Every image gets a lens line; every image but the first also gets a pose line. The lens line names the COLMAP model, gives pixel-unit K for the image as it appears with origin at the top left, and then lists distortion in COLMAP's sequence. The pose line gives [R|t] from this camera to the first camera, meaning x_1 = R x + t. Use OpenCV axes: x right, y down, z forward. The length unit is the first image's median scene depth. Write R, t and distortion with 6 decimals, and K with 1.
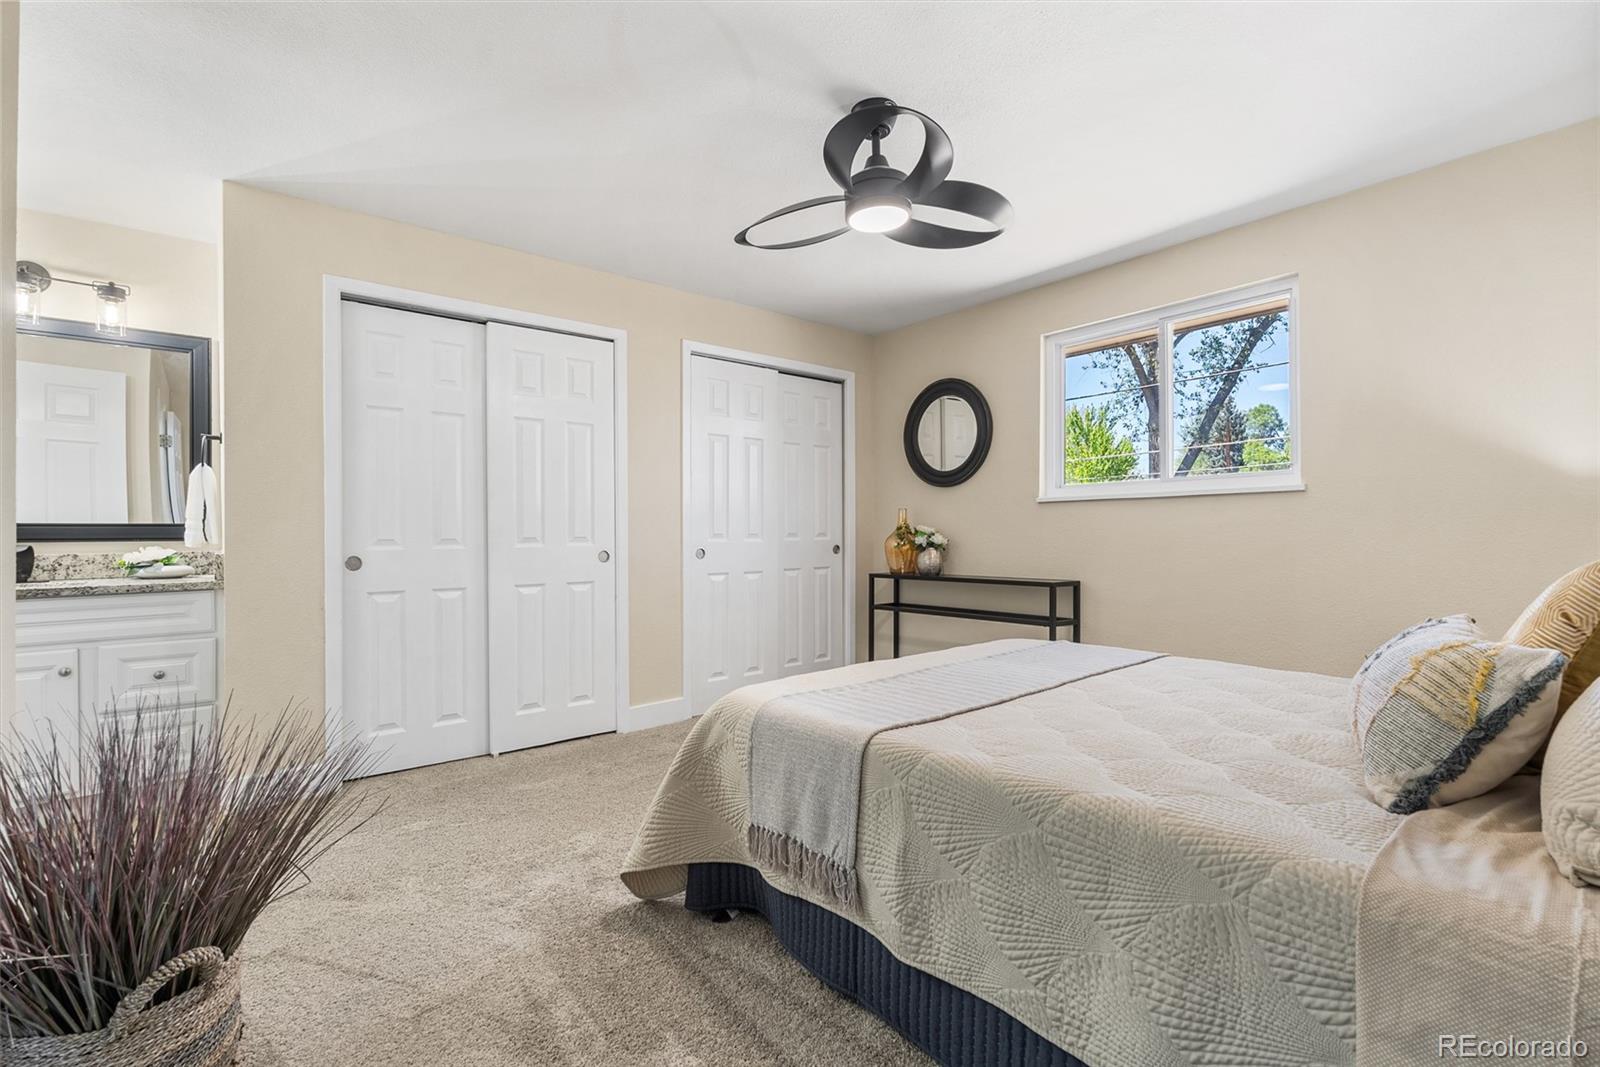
lens RADIAL K [[709.5, 0, 798.7], [0, 709.5, 537.1], [0, 0, 1]] dist [-0.006830, 0.001735]
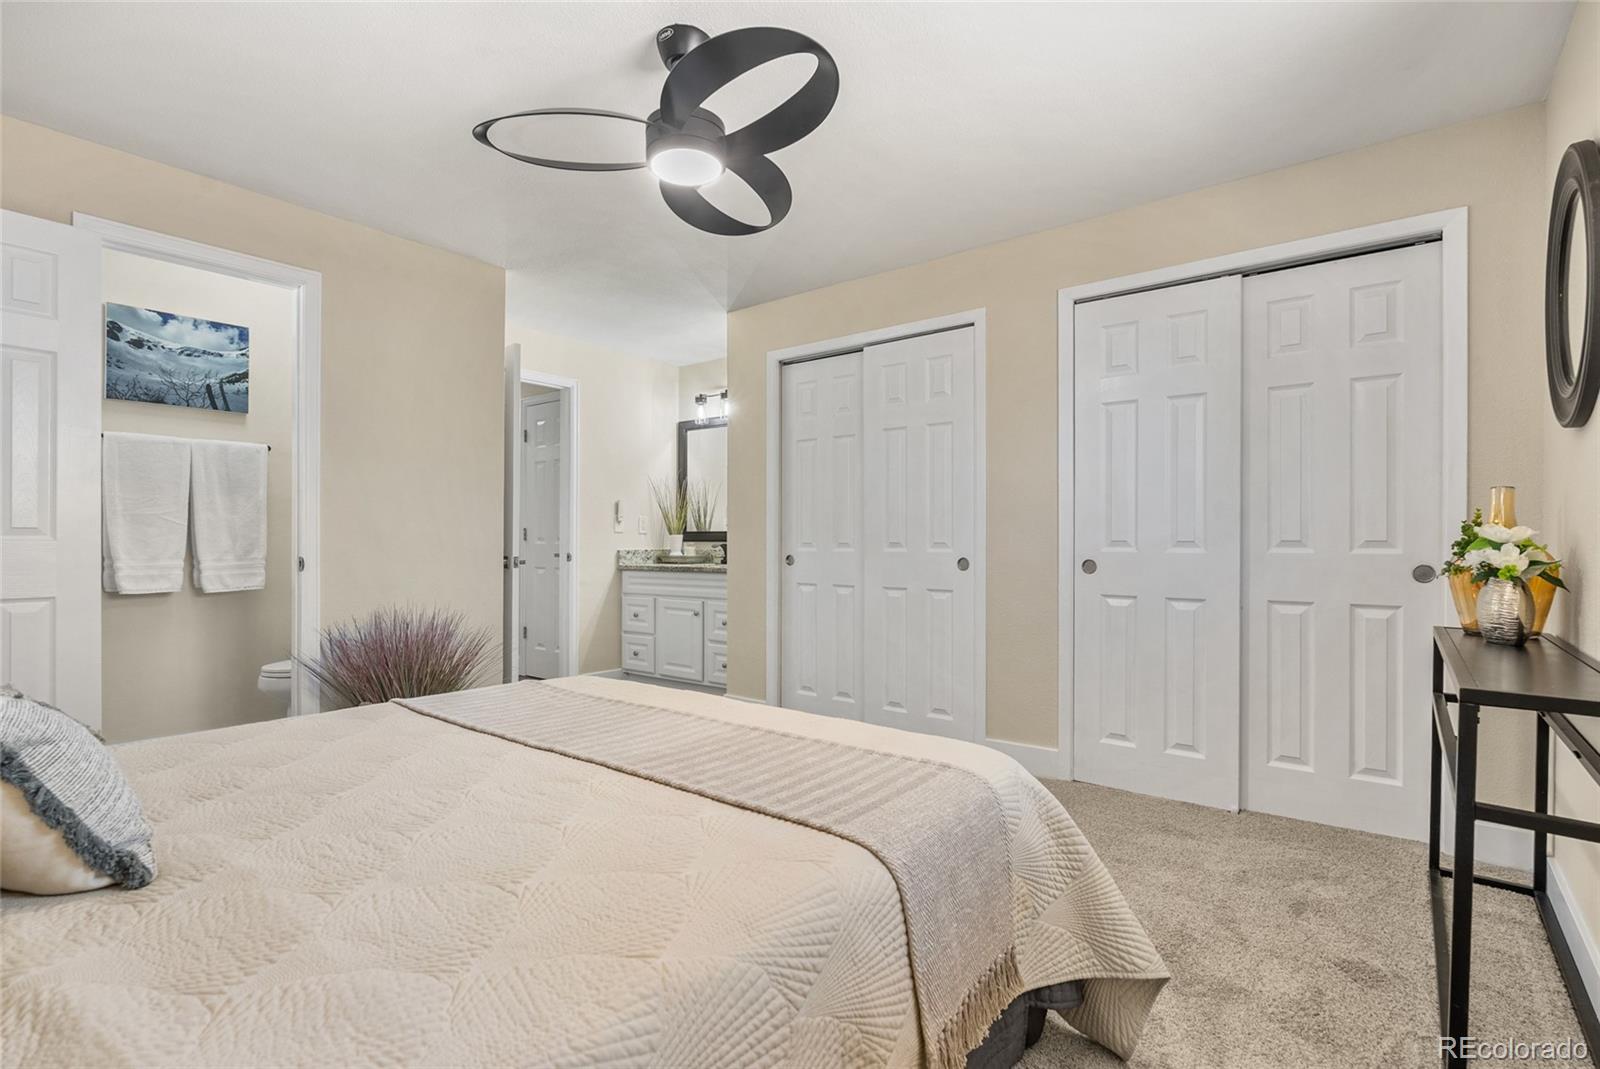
lens RADIAL K [[819.7, 0, 795.1], [0, 819.7, 537.2], [0, 0, 1]] dist [0.001889, 0.000227]
pose [[0.163835, 0.008120, -0.986454, 0.719915], [-0.003626, 0.999964, 0.007629, -0.014255], [0.986481, 0.002327, 0.163859, 0.602710]]
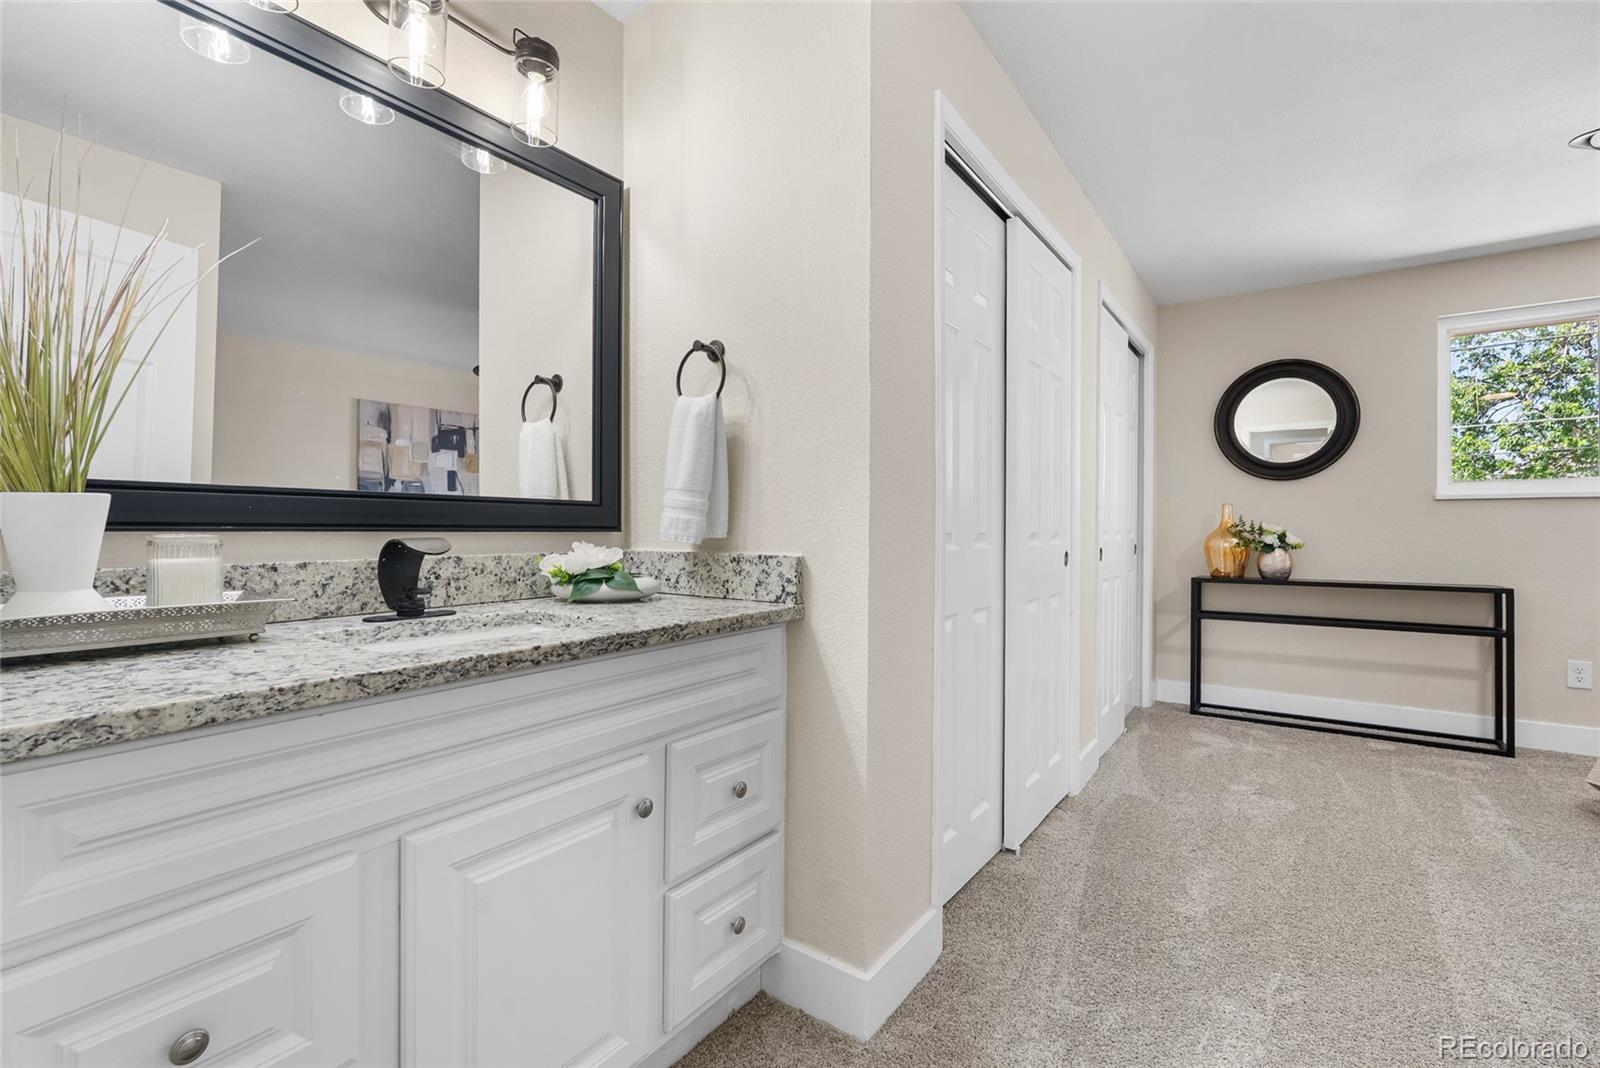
lens RADIAL K [[709.5, 0, 803.2], [0, 709.5, 529.3], [0, 0, 1]] dist [-0.006830, 0.001735]
pose [[0.963685, 0.012500, 0.266748, -0.710530], [-0.010670, 0.999909, -0.008310, 0.005355], [-0.266827, 0.005162, 0.963731, 0.343029]]
